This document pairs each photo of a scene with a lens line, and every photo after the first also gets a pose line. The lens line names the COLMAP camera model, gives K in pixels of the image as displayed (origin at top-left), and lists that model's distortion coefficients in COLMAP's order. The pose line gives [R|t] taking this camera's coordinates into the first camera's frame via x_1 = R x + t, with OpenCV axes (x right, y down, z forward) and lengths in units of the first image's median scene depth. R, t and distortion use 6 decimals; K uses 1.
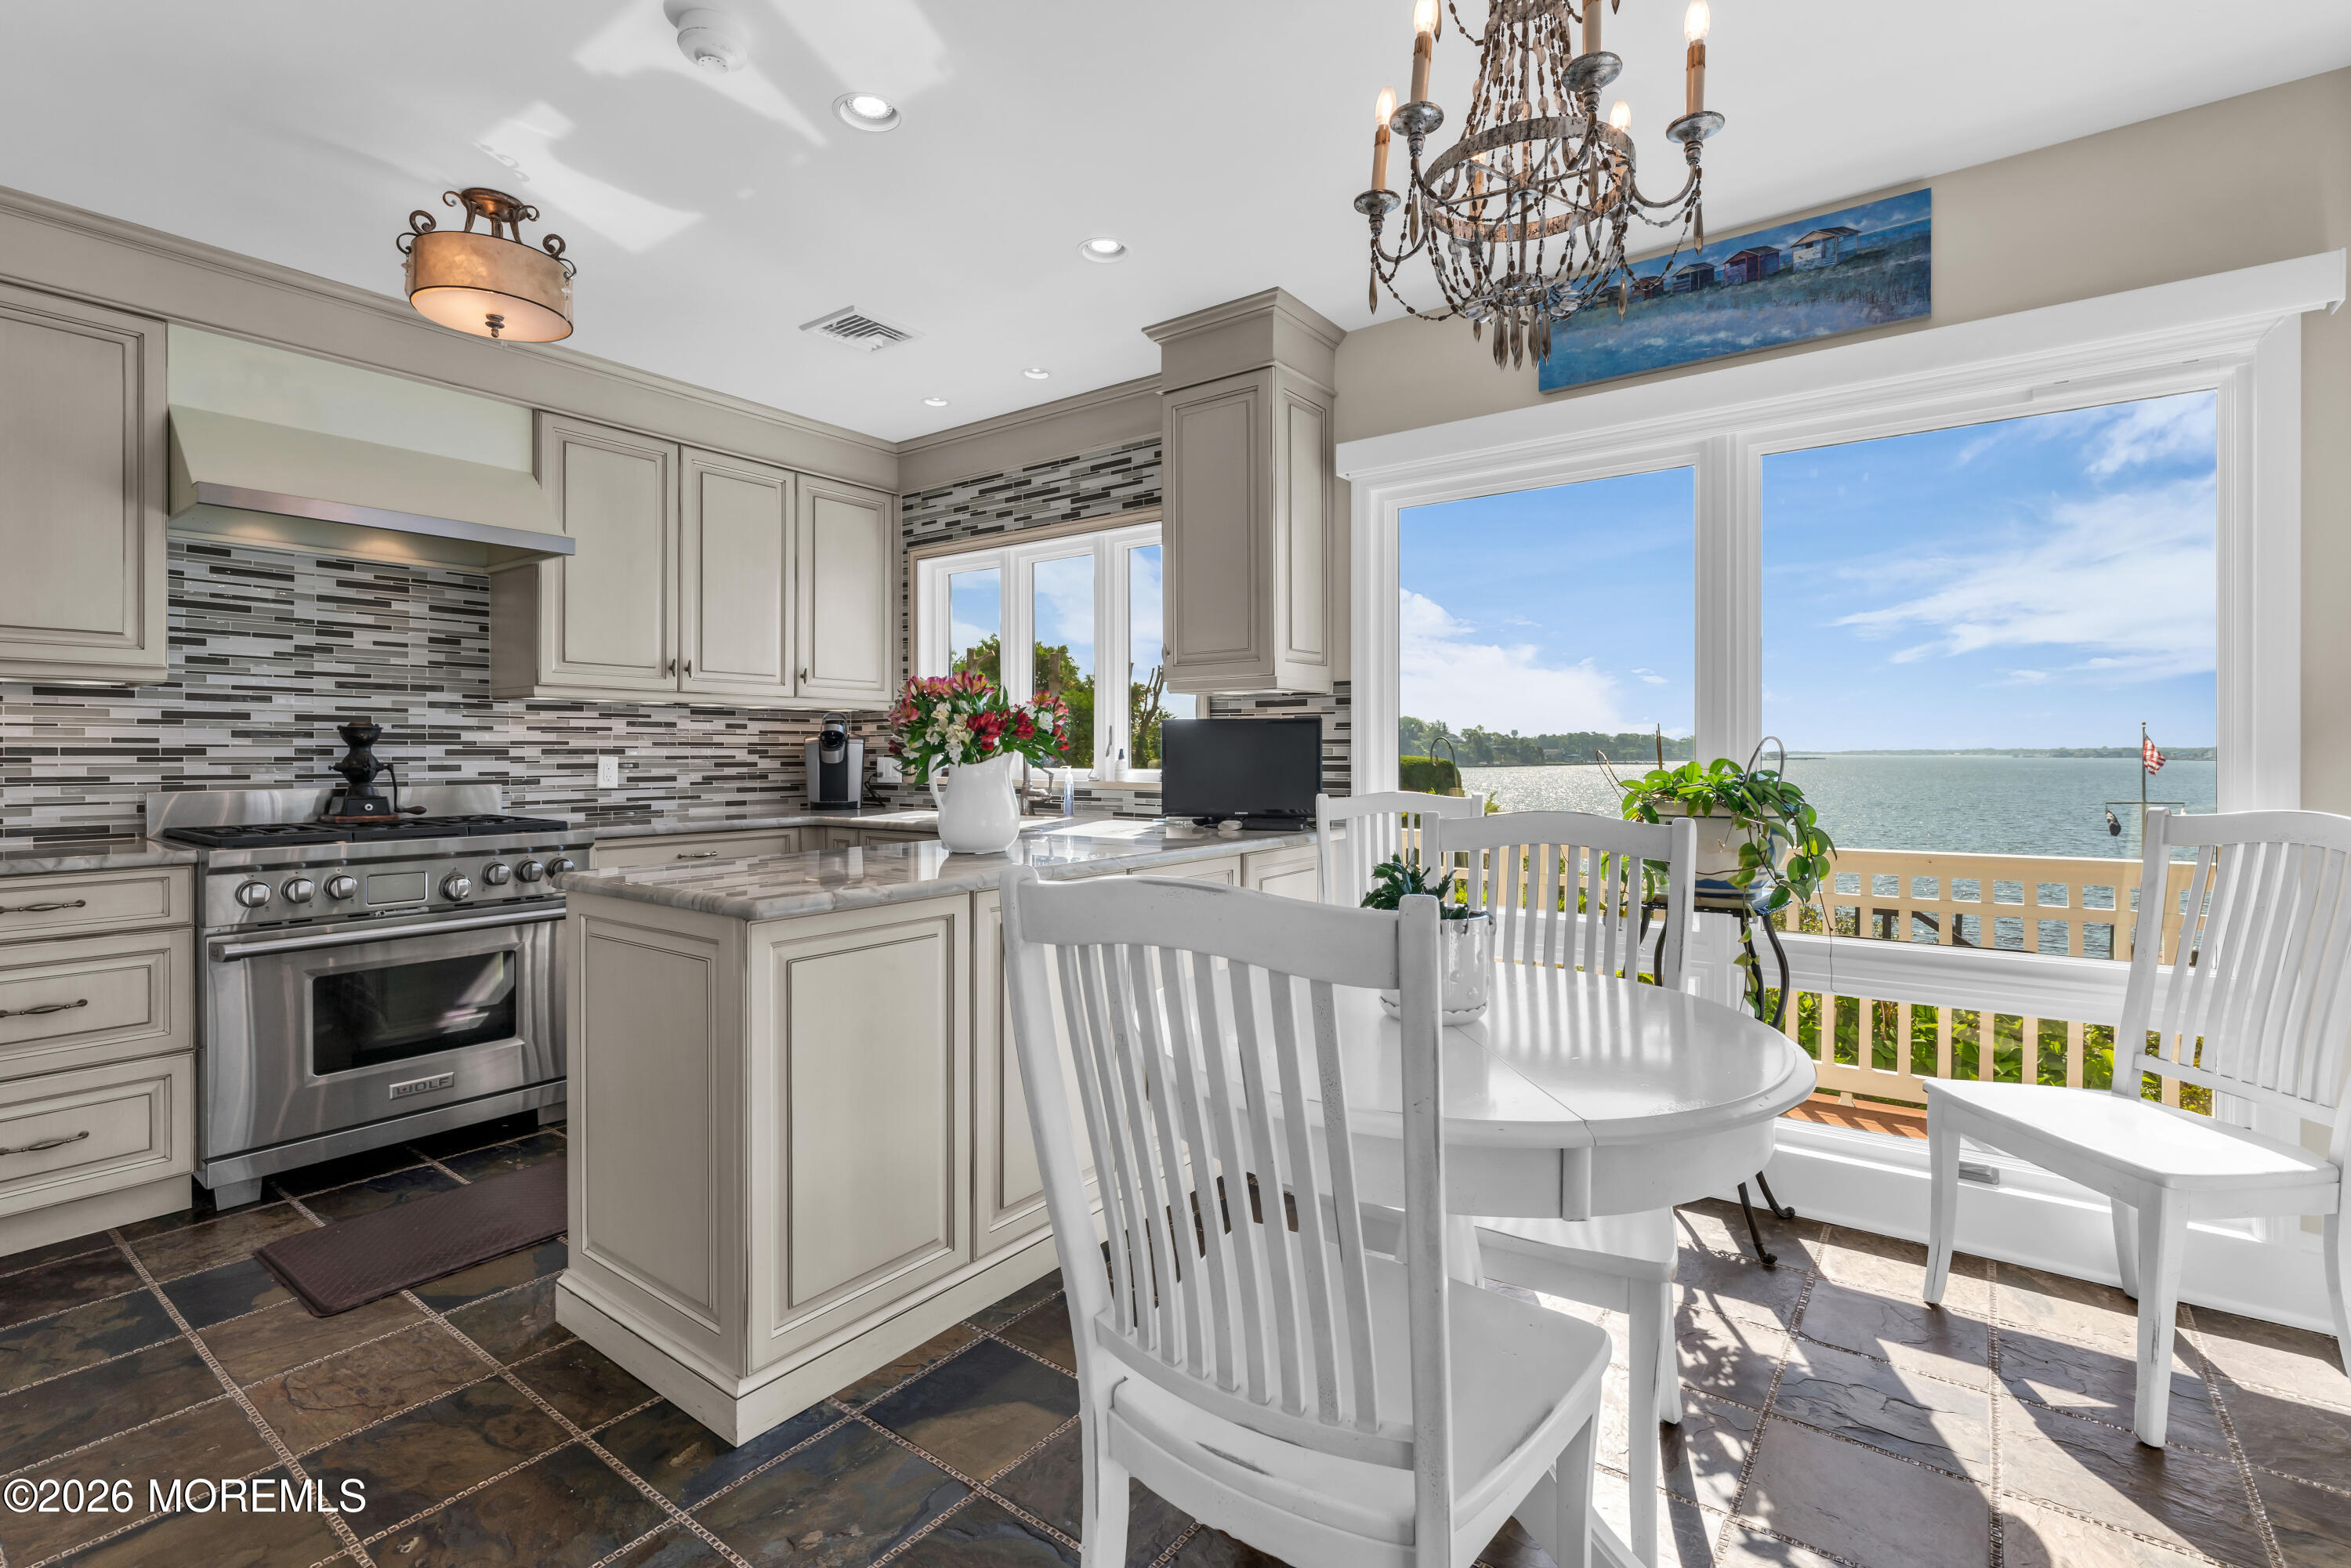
lens RADIAL K [[1100.3, 0, 1182.7], [0, 1100.3, 758.3], [0, 0, 1]] dist [-0.003661, 0.000582]
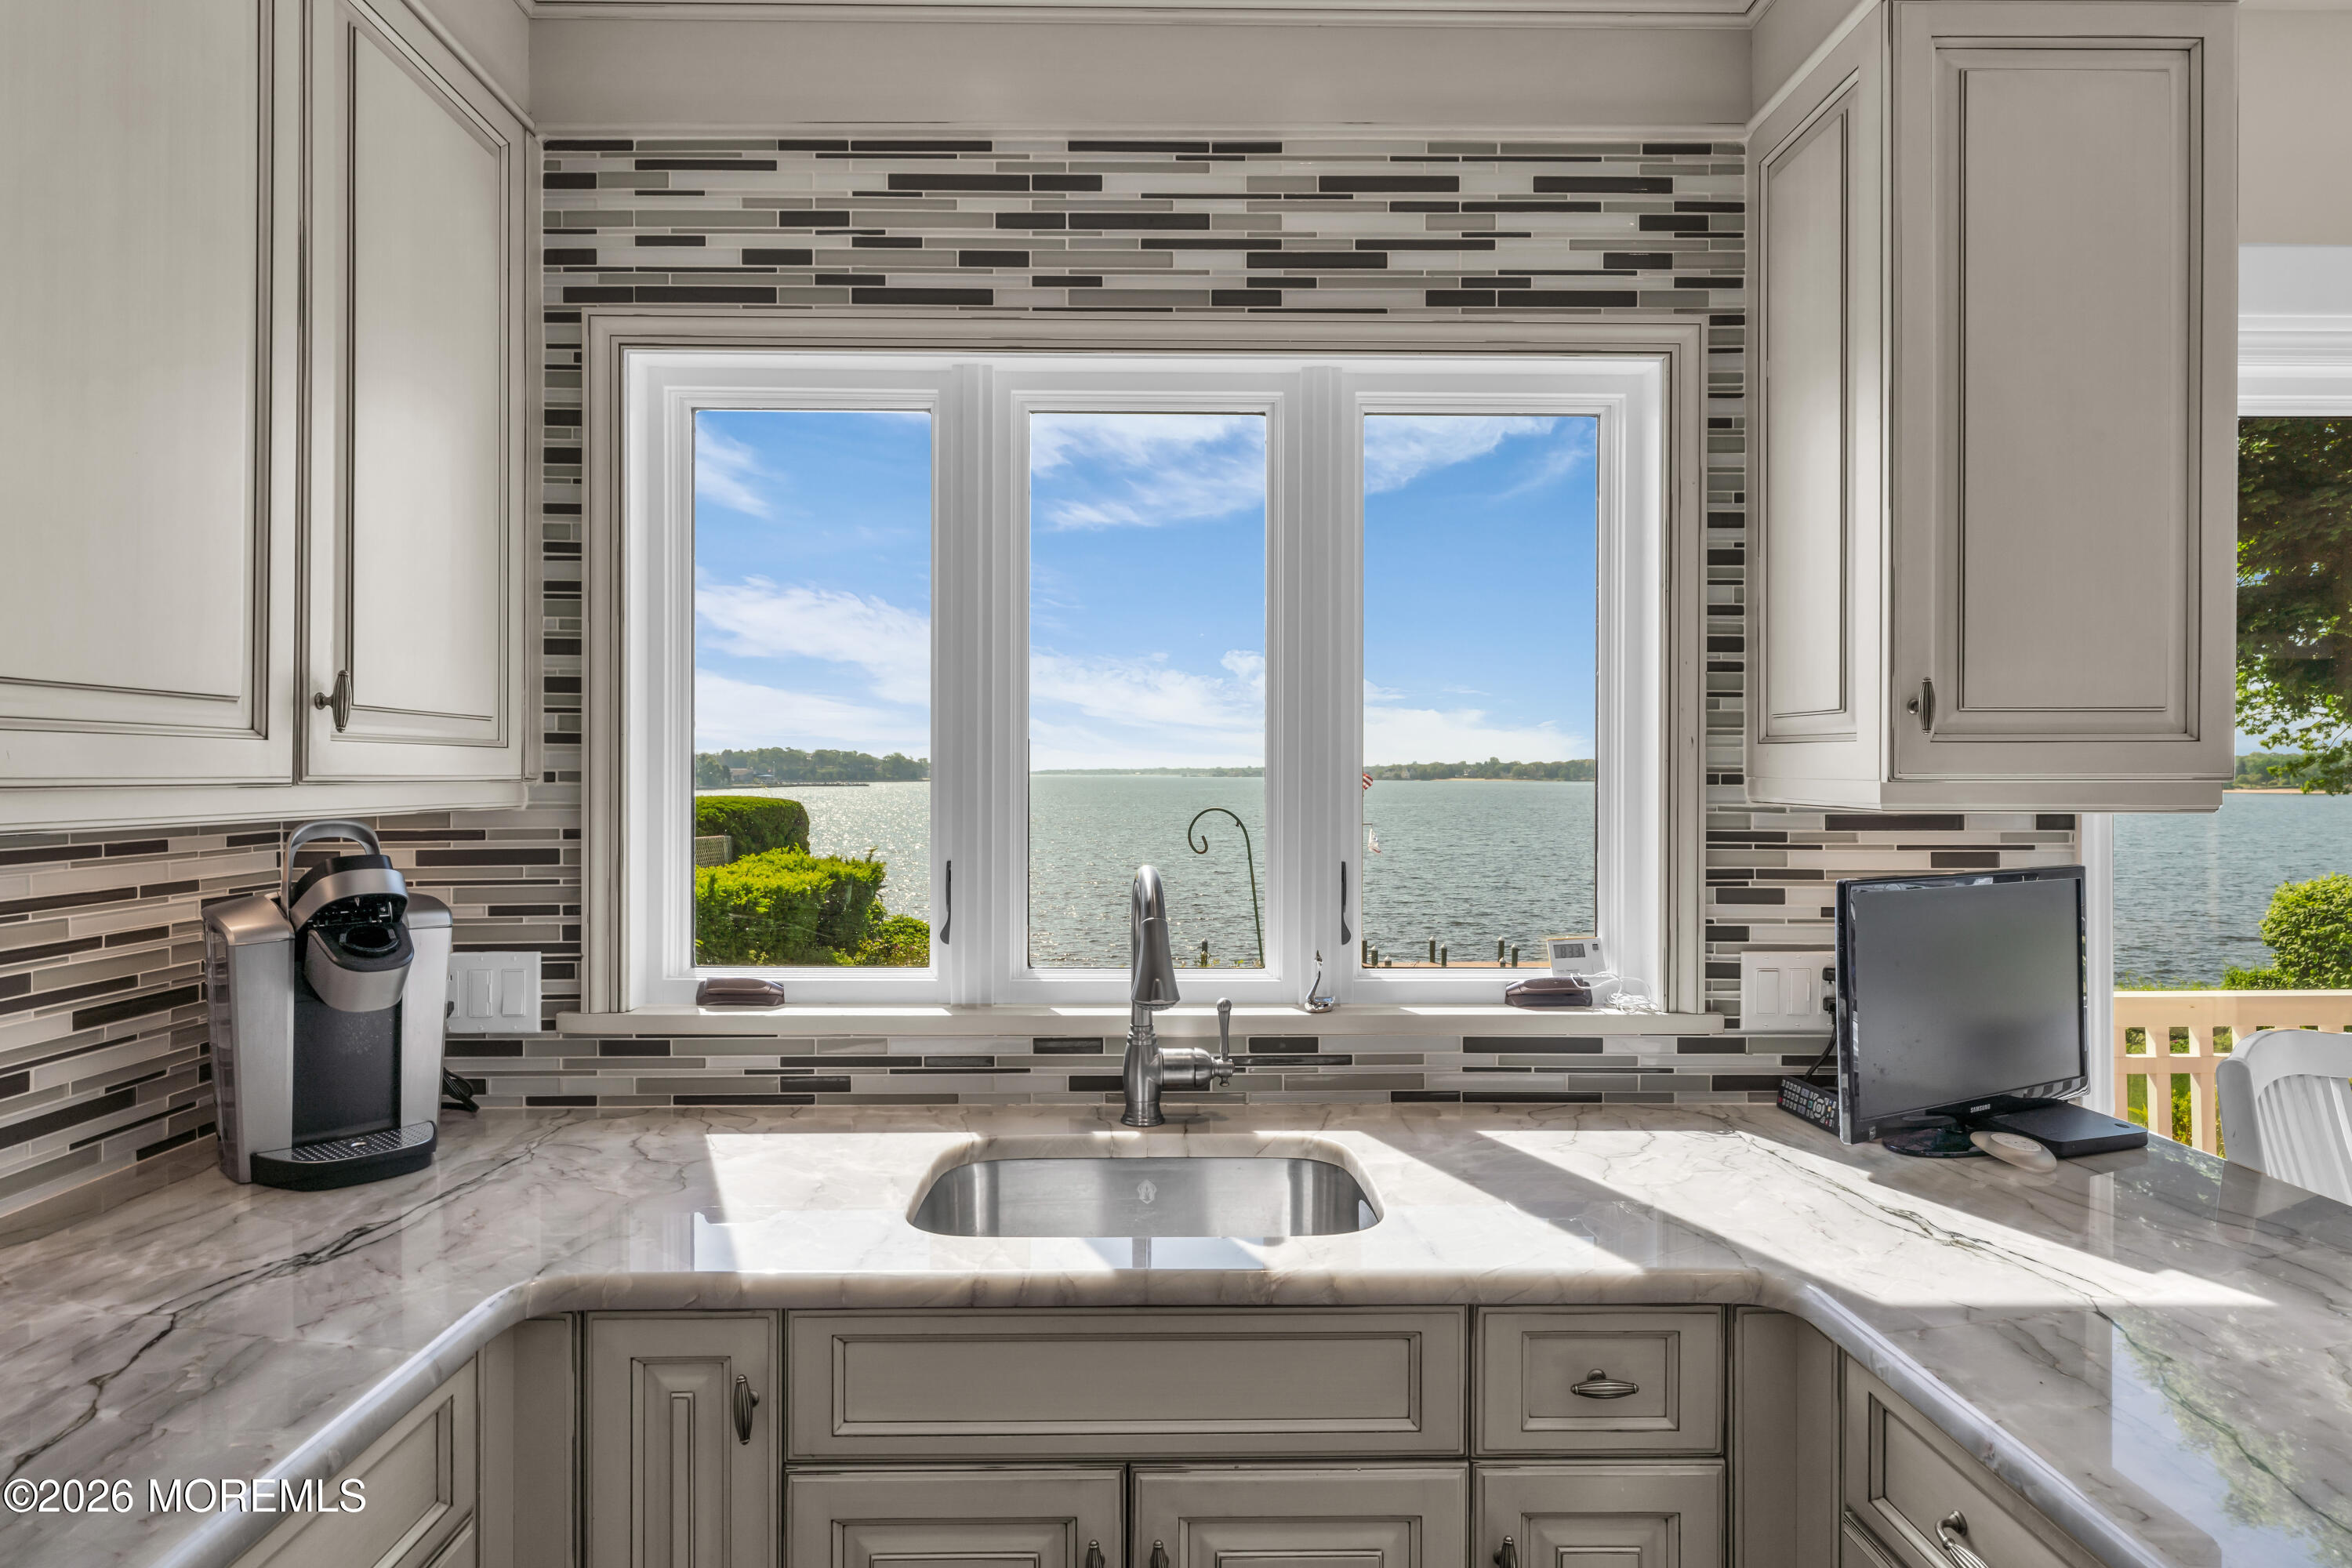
lens RADIAL K [[1332.1, 0, 1165.9], [0, 1332.1, 766.2], [0, 0, 1]] dist [-0.003405, 0.000464]
pose [[0.790132, 0.003317, 0.612928, -0.483390], [0.001133, 0.999976, -0.006873, -0.072305], [-0.612936, 0.006125, 0.790109, 0.804238]]
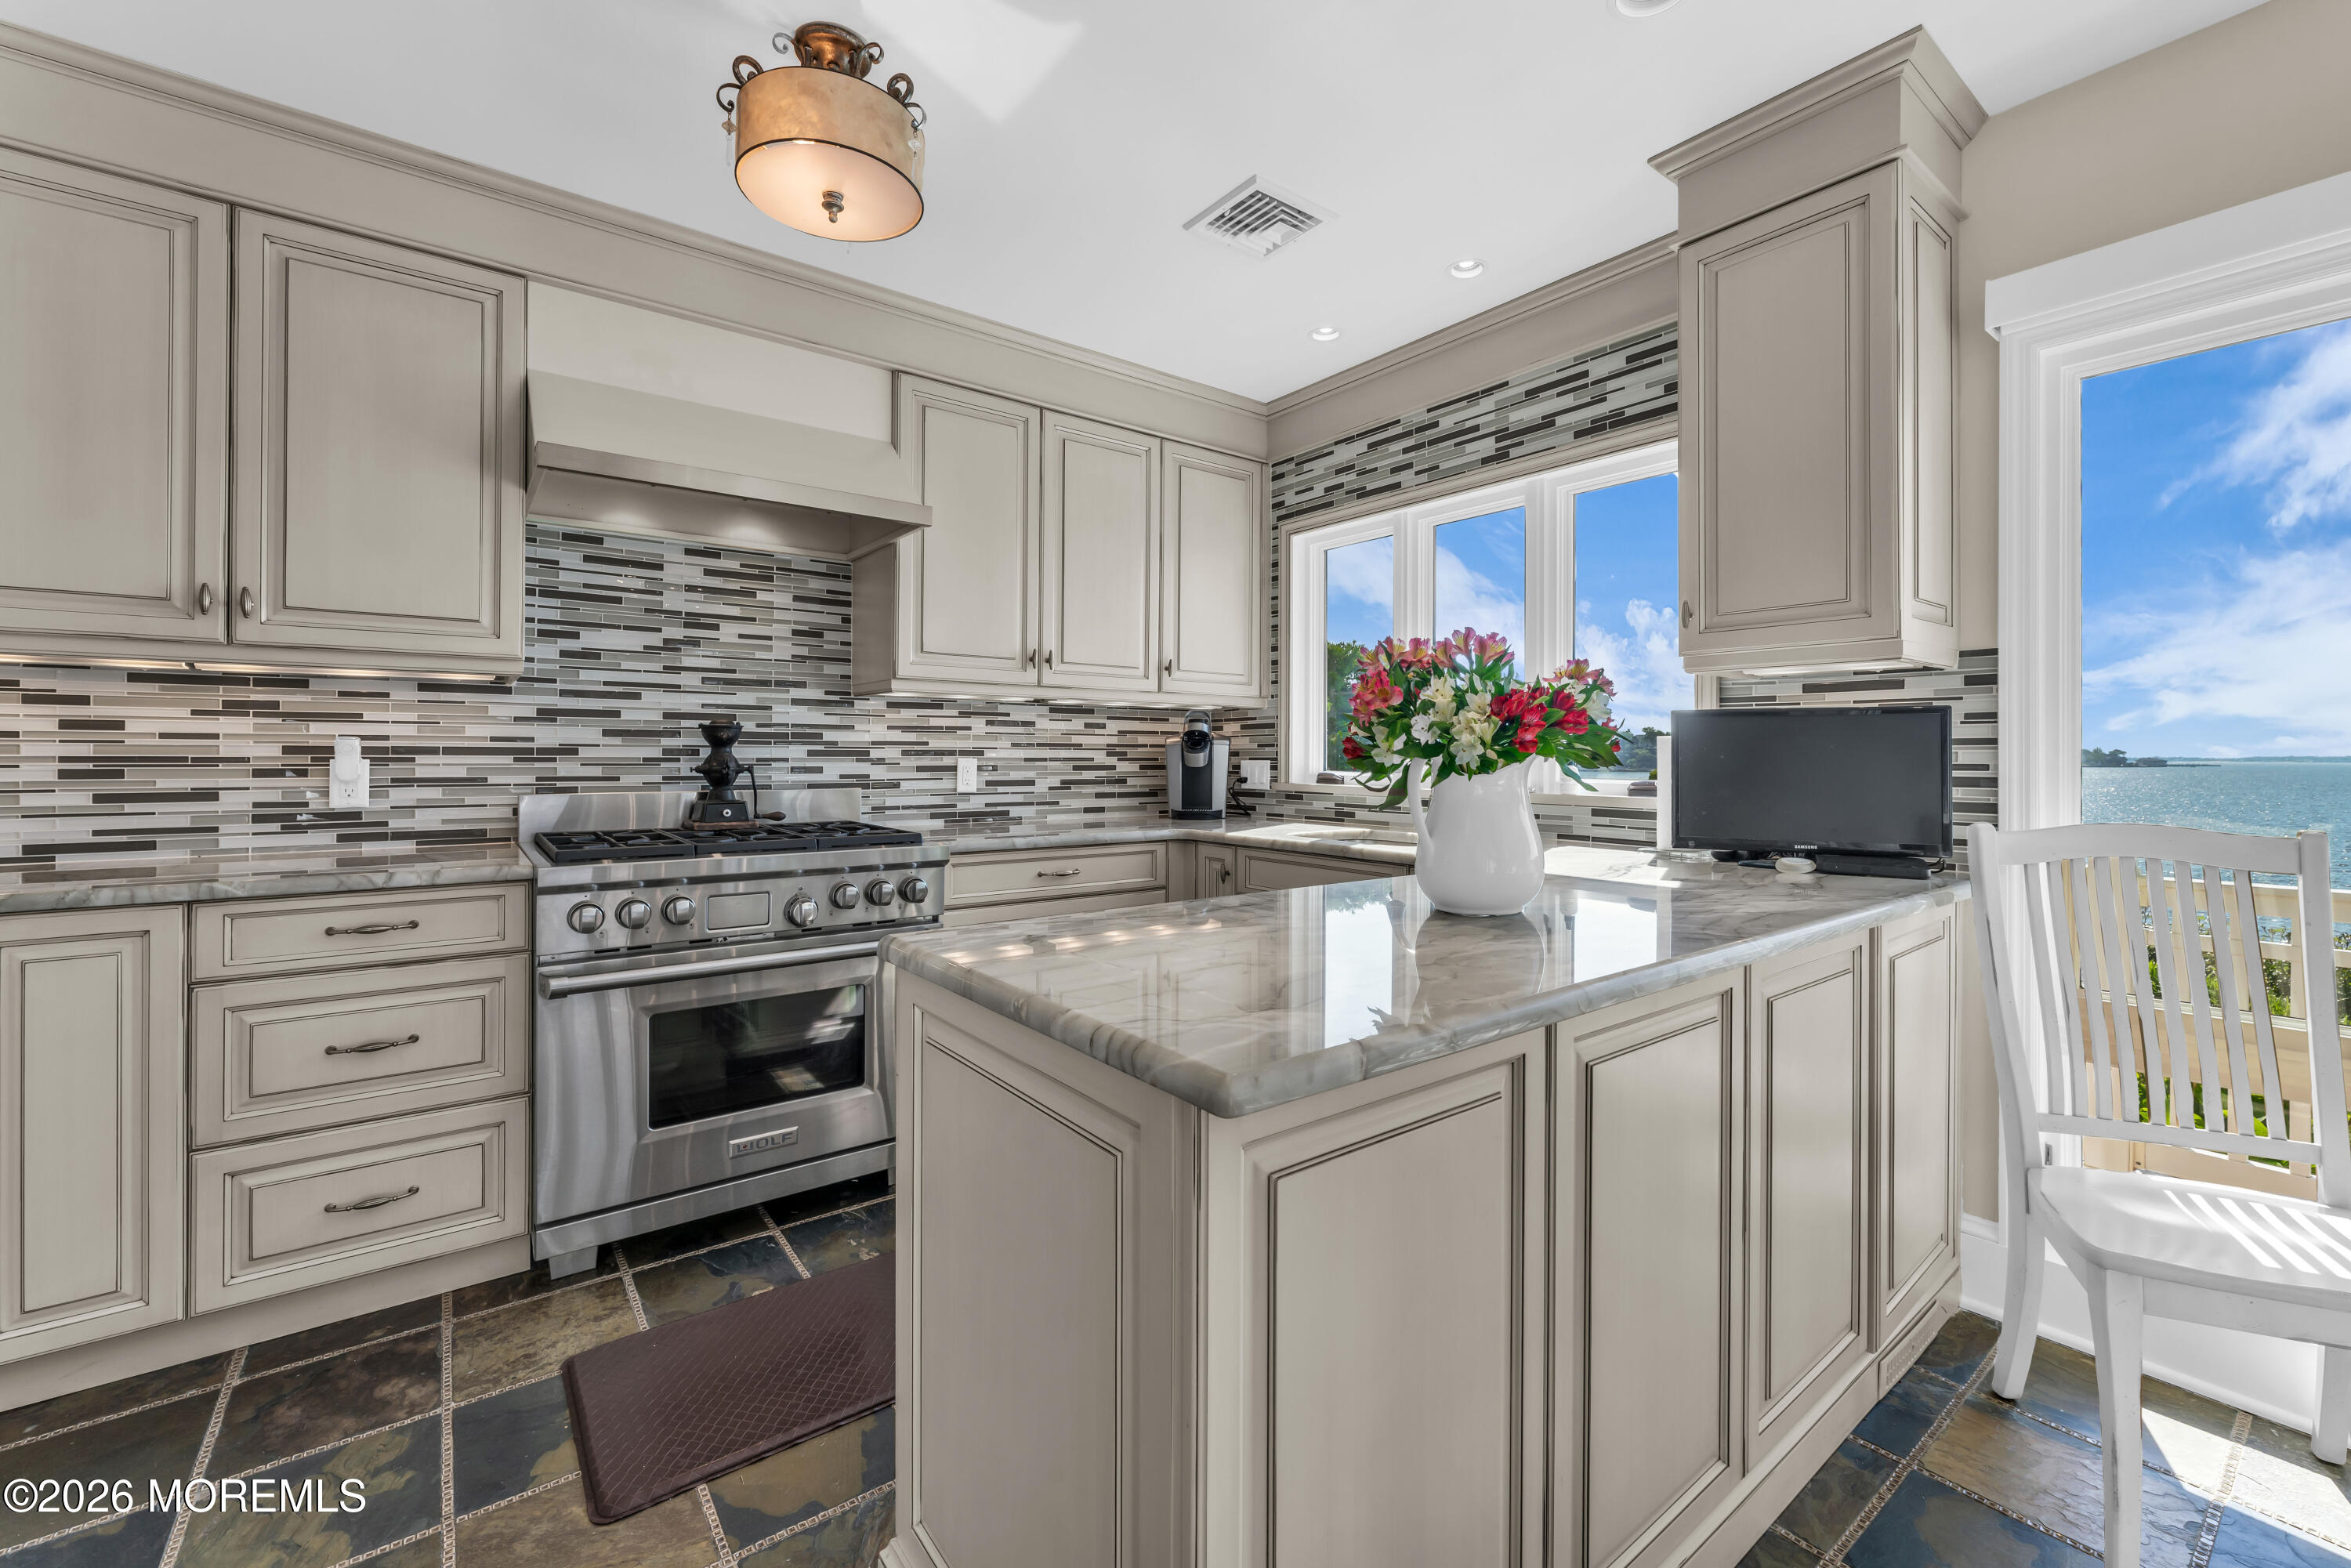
lens RADIAL K [[972.2, 0, 1176.5], [0, 972.2, 756.4], [0, 0, 1]] dist [-0.000974, -0.000519]
pose [[0.961945, 0.004551, -0.273206, -0.158306], [-0.005587, 0.999980, -0.003013, -0.002022], [0.273187, 0.004425, 0.961951, 0.318715]]
